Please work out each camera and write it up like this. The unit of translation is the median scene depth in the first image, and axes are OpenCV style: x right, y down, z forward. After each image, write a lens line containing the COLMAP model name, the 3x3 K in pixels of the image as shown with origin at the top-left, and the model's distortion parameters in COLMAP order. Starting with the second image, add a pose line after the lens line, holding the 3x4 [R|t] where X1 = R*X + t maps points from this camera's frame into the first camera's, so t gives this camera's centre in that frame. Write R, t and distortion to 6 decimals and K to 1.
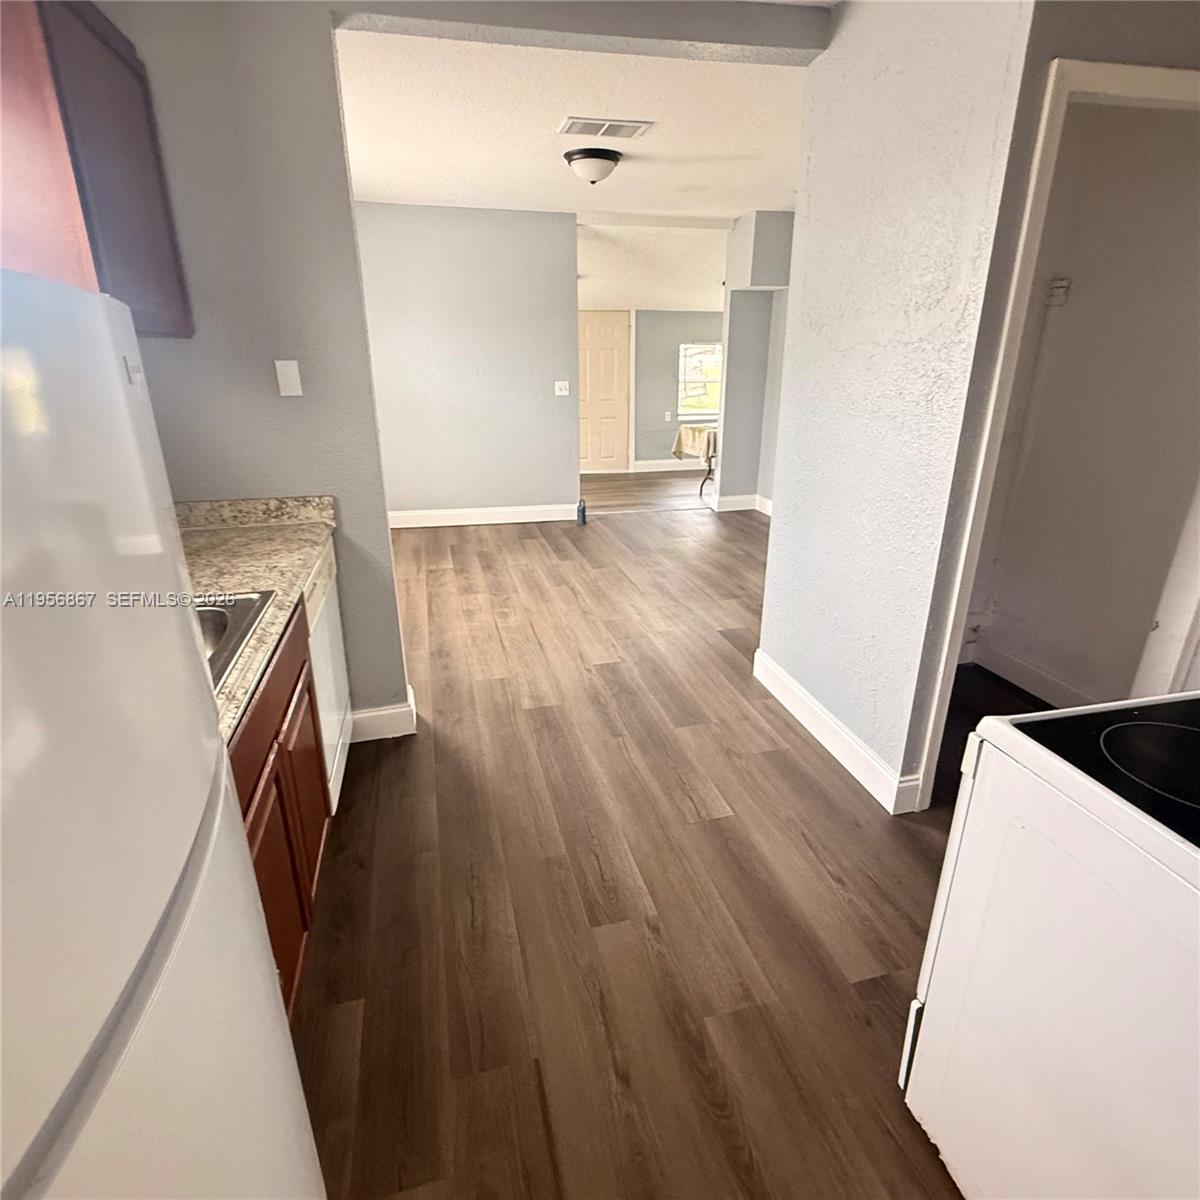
lens RADIAL K [[682.9, 0, 603.5], [0, 682.9, 599.0], [0, 0, 1]] dist [0.004623, 0.001102]
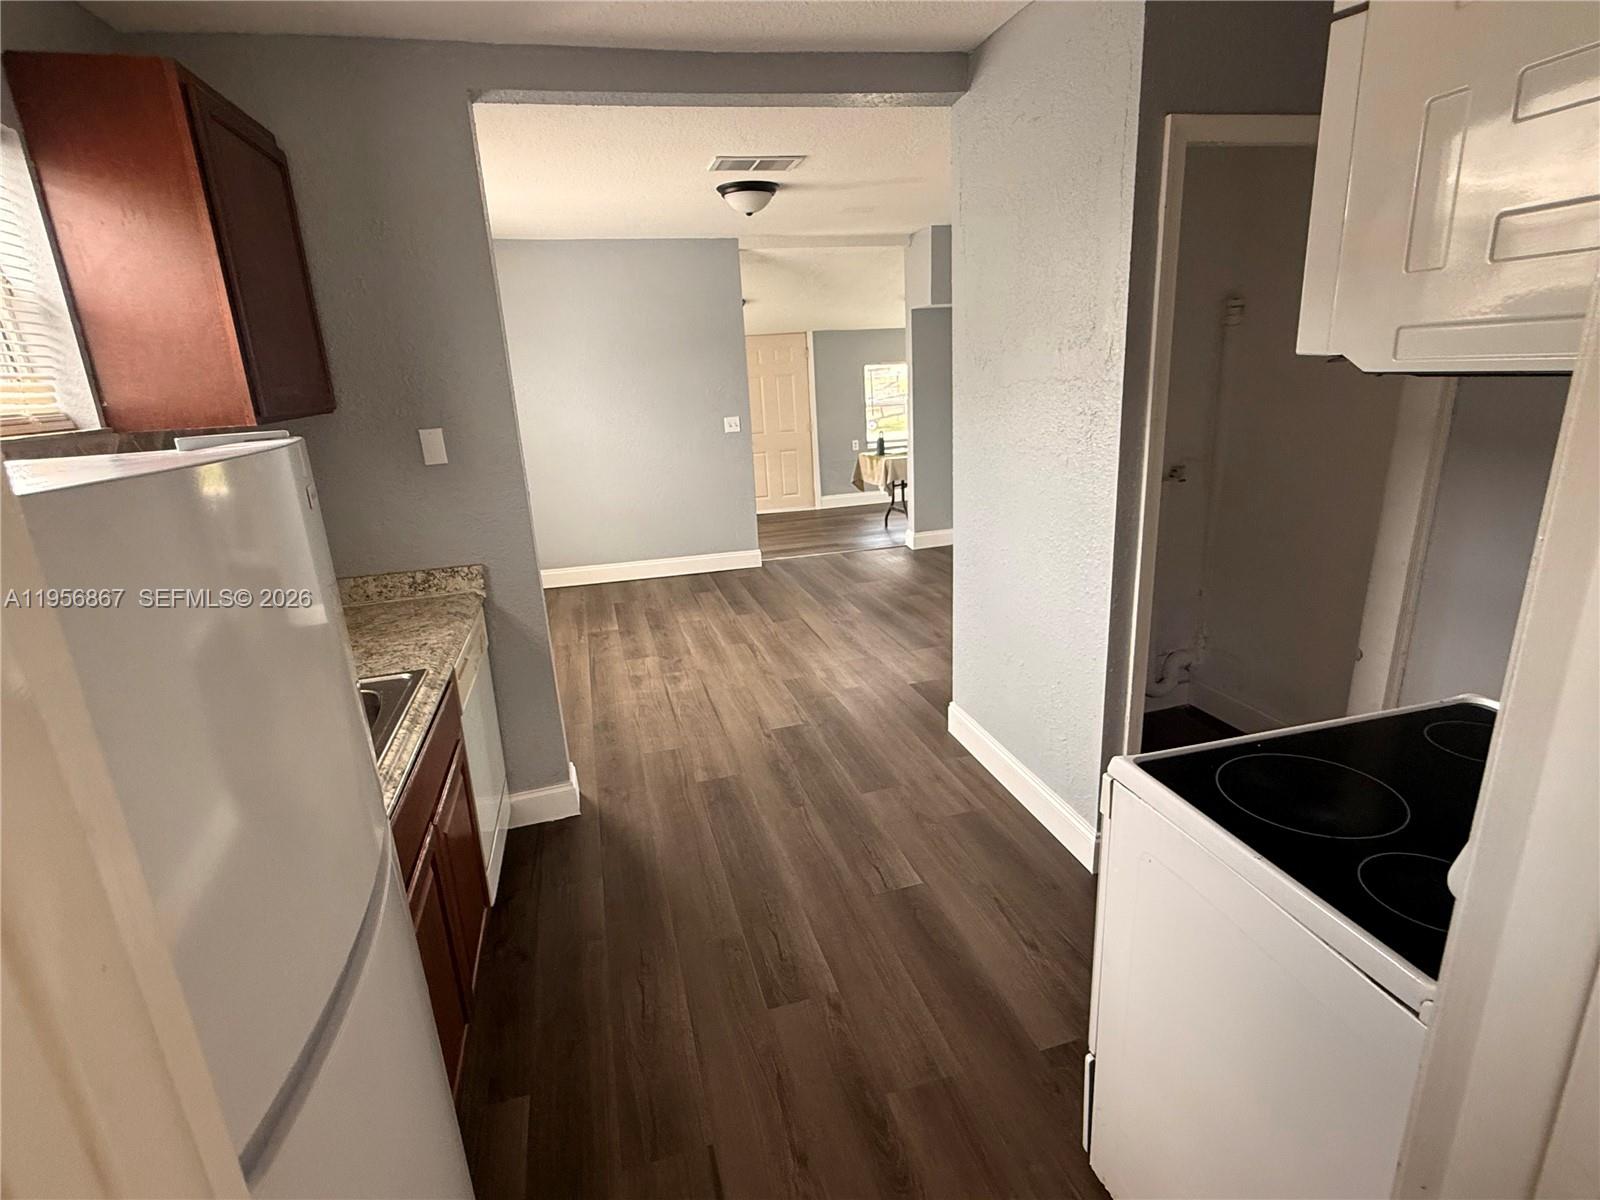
lens RADIAL K [[801.1, 0, 801.6], [0, 801.1, 600.5], [0, 0, 1]] dist [0.004582, -0.000780]
pose [[0.998569, -0.053474, 0.000944, 0.043219], [0.053422, 0.996473, -0.064705, -0.005319], [0.002519, 0.064662, 0.997904, -0.107038]]
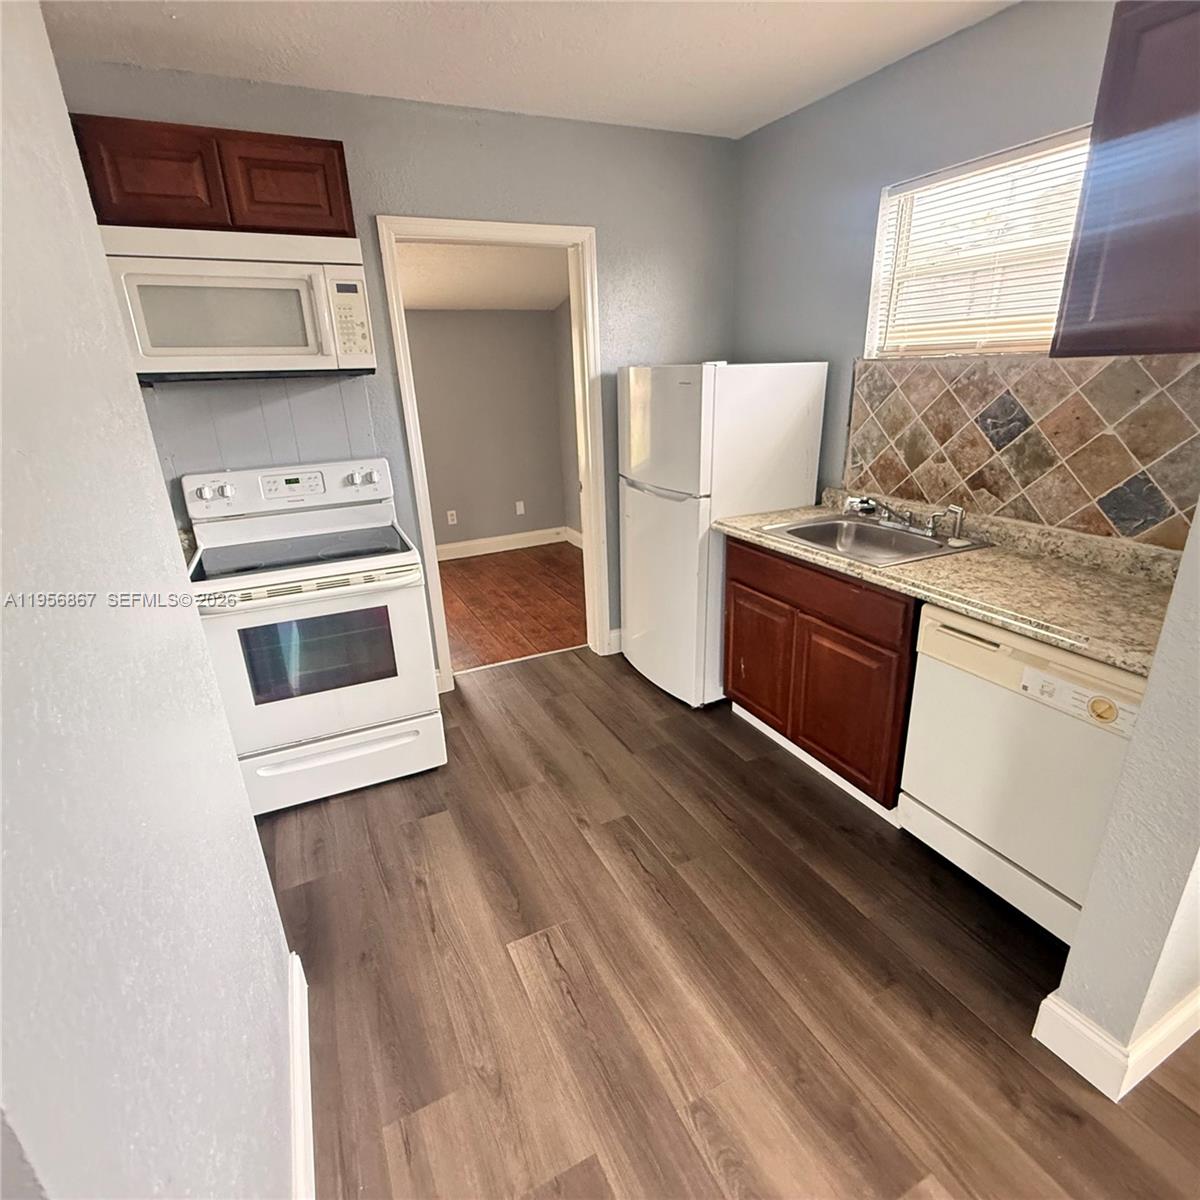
lens RADIAL K [[639.9, 0, 600.0], [0, 639.9, 600.0], [0, 0, 1]] dist [0.005333, 0.000679]
pose [[-0.977792, 0.103583, -0.182191, 0.168489], [-0.037089, 0.770077, 0.636872, -0.486578], [0.206270, 0.629485, -0.749133, 1.268850]]
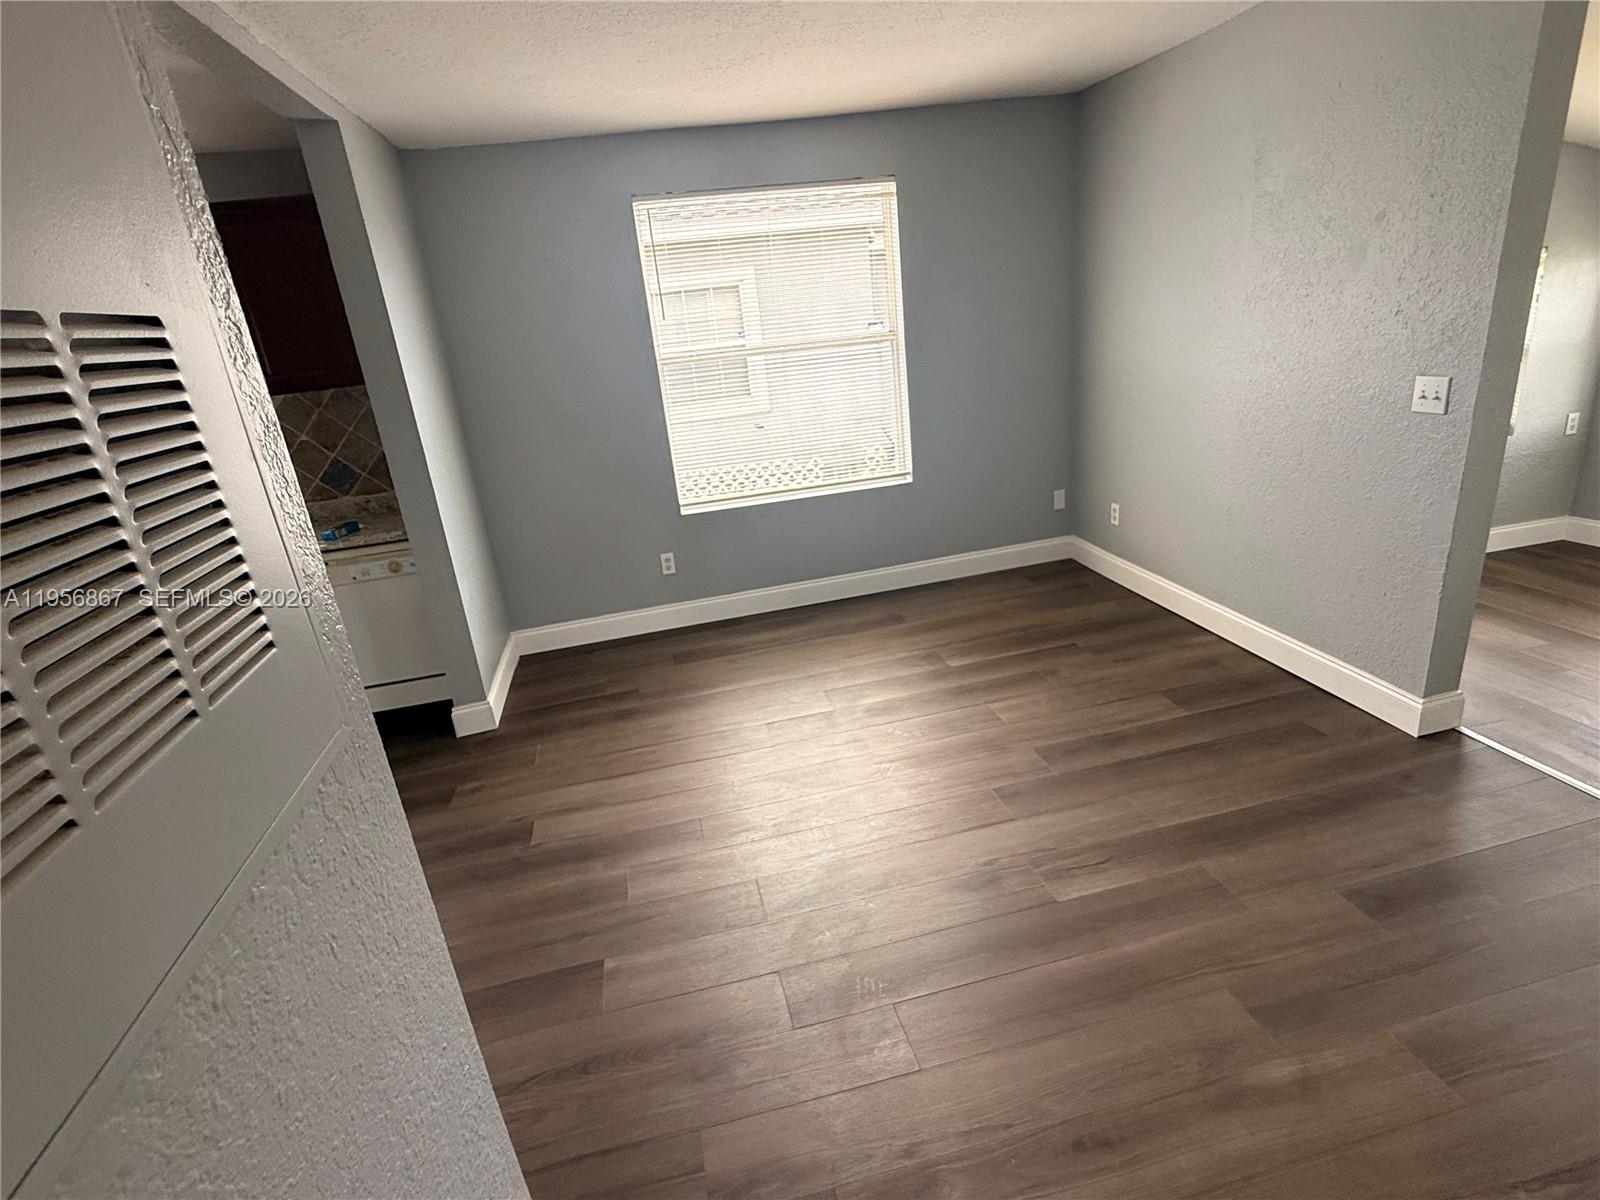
lens RADIAL K [[801.1, 0, 801.6], [0, 801.1, 600.5], [0, 0, 1]] dist [0.004582, -0.000780]
pose [[-0.034031, 0.339301, -0.940062, 0.959098], [-0.245314, 0.908995, 0.336969, -0.651421], [0.968846, 0.242078, 0.052301, 1.626843]]
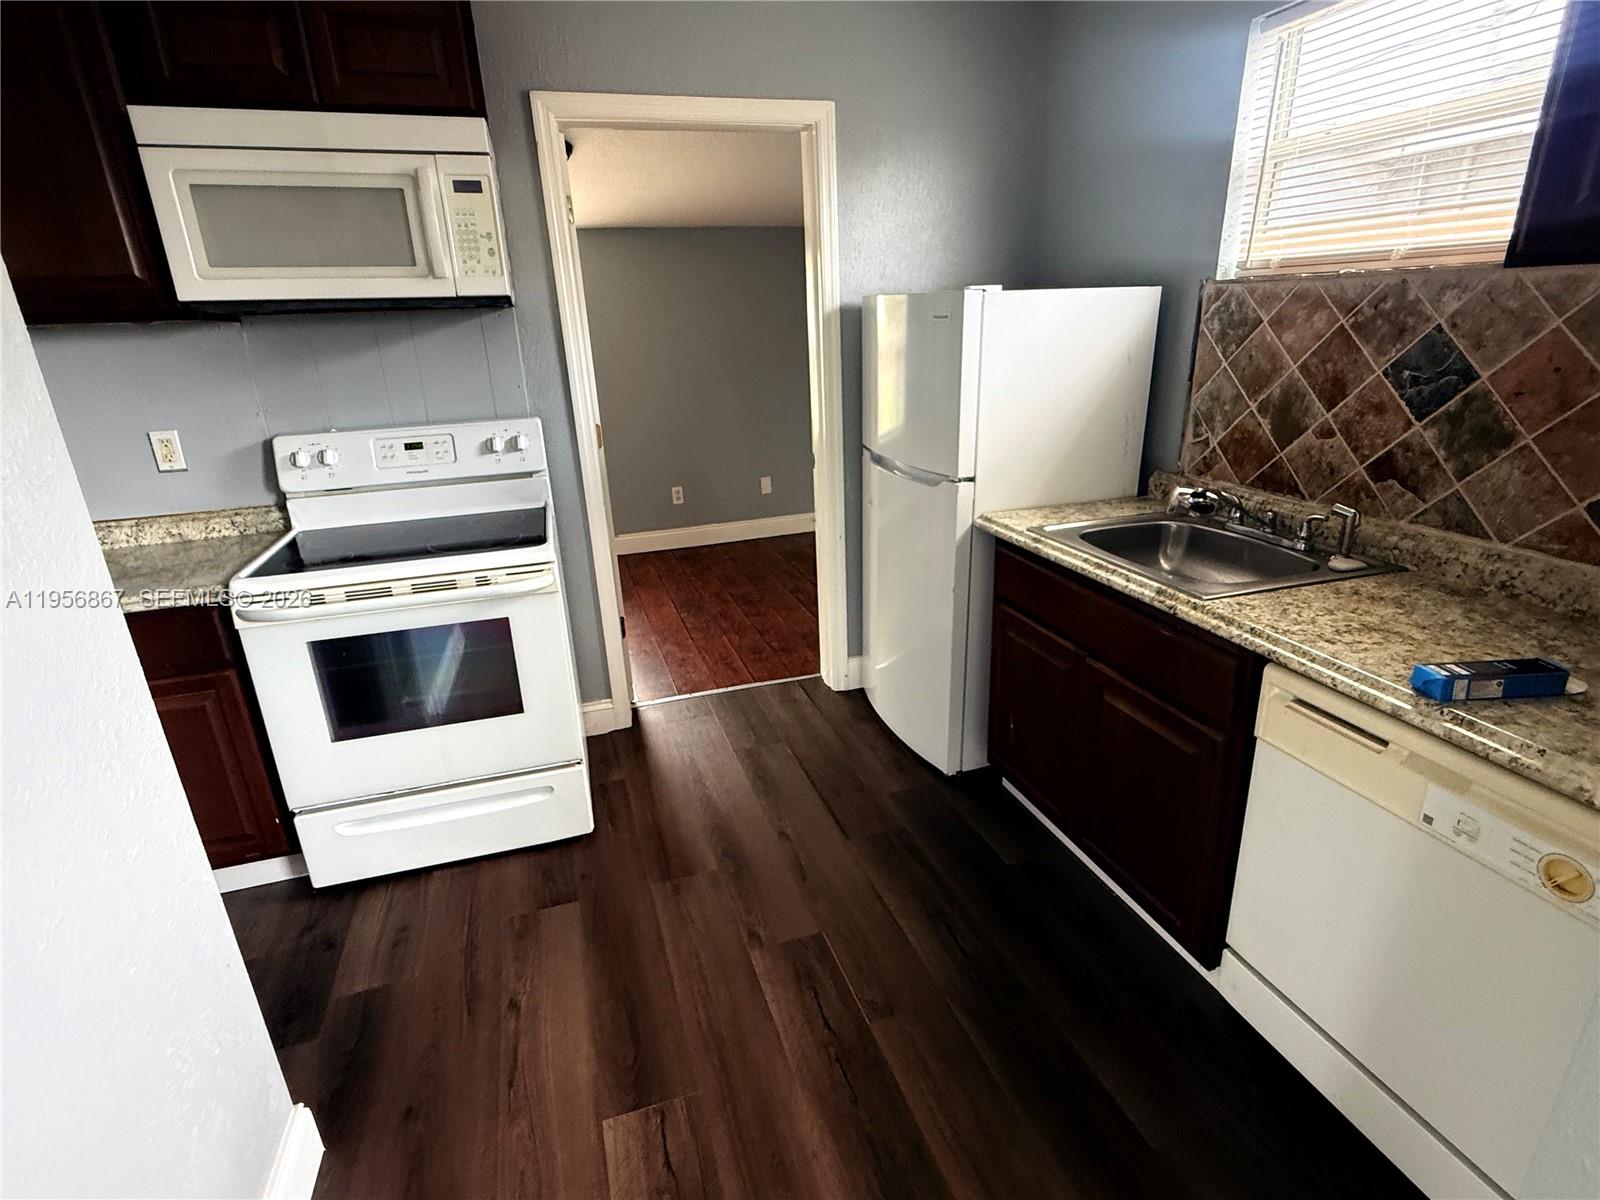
lens RADIAL K [[801.1, 0, 801.6], [0, 801.1, 600.5], [0, 0, 1]] dist [0.004582, -0.000780]
pose [[-0.996747, 0.059393, -0.054474, 0.031537], [0.010800, 0.768271, 0.640034, -0.435342], [0.079864, 0.637364, -0.766413, 1.182551]]
